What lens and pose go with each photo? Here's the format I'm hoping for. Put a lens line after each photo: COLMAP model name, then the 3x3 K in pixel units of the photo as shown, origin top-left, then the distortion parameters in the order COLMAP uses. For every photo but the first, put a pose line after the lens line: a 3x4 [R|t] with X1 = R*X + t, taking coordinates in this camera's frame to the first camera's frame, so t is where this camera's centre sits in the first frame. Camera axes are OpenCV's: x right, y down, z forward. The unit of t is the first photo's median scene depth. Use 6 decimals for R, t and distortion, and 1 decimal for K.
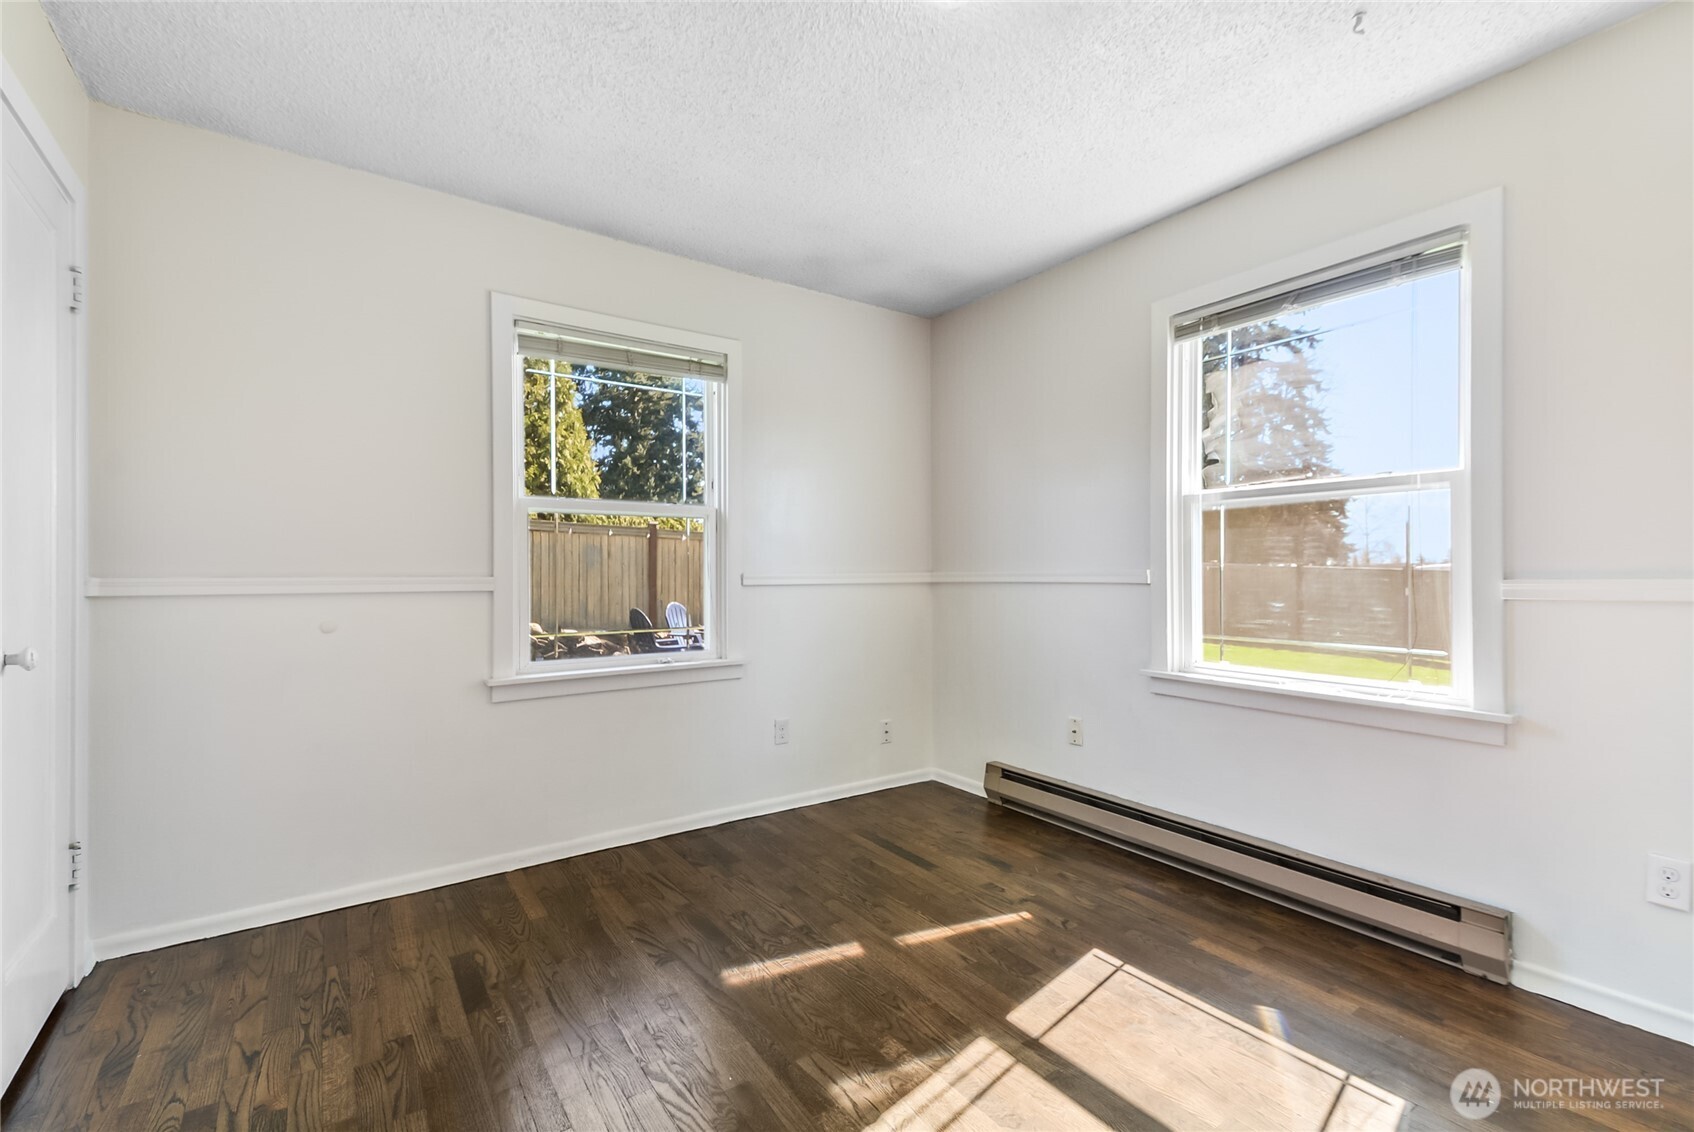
lens RADIAL K [[741.3, 0, 840.9], [0, 741.3, 573.1], [0, 0, 1]] dist [0.015222, -0.018964]
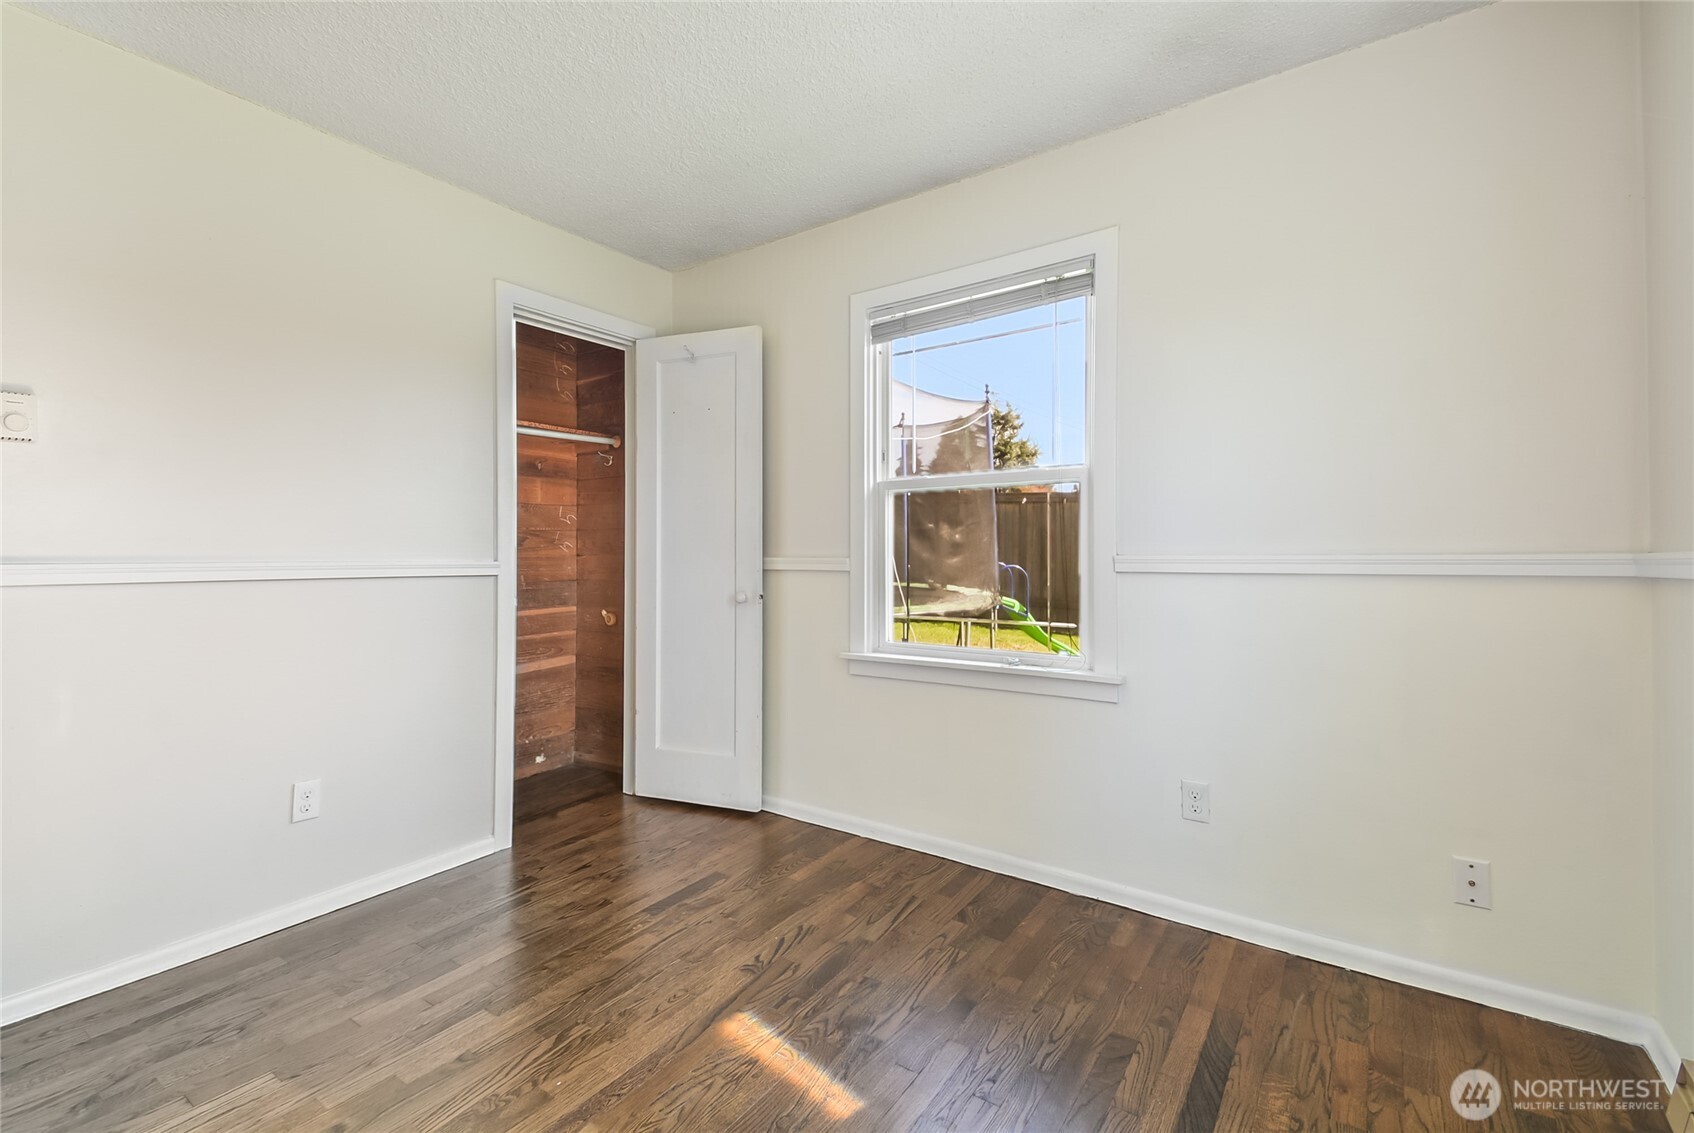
lens RADIAL K [[739.0, 0, 844.3], [0, 739.0, 554.8], [0, 0, 1]] dist [0.044089, -0.027528]
pose [[0.326041, 0.001038, -0.945355, 0.549008], [0.001170, 0.999998, 0.001501, -0.001585], [0.945355, -0.001595, 0.326039, 0.637436]]
